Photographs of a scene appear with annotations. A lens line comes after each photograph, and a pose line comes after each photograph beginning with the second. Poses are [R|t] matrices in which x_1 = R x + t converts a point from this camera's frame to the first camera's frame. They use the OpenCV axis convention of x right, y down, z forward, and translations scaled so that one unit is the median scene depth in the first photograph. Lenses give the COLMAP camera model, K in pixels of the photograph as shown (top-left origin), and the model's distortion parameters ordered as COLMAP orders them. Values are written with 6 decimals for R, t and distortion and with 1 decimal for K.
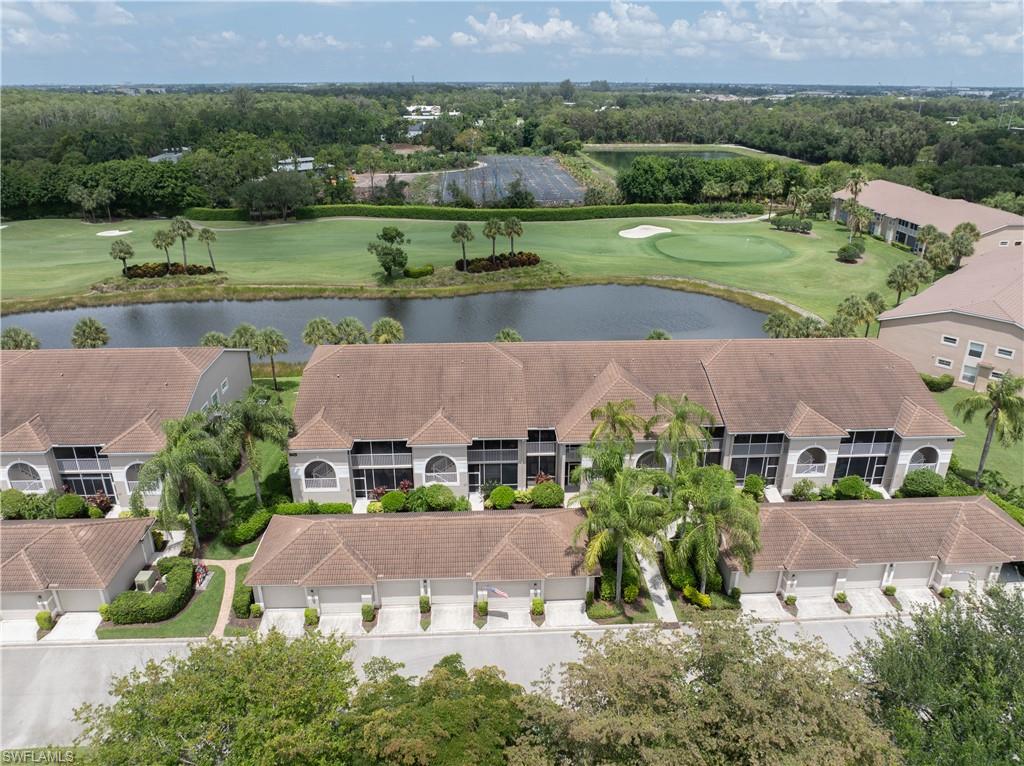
lens RADIAL K [[708.3, 0, 525.2], [0, 708.3, 382.8], [0, 0, 1]] dist [-0.035103, 0.002737]
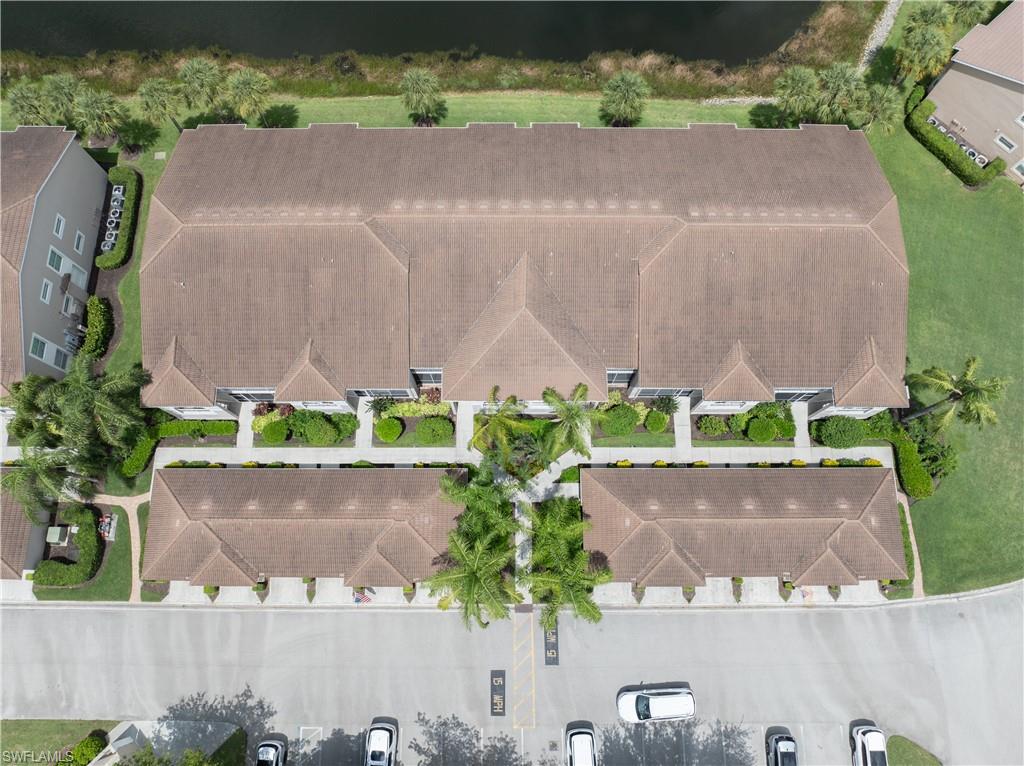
lens RADIAL K [[708.3, 0, 525.2], [0, 708.3, 382.8], [0, 0, 1]] dist [-0.035103, 0.002737]
pose [[0.998225, 0.057798, -0.014384, 0.153997], [-0.026058, 0.640971, 0.767123, -0.581909], [0.053558, -0.765386, 0.641339, 0.416083]]
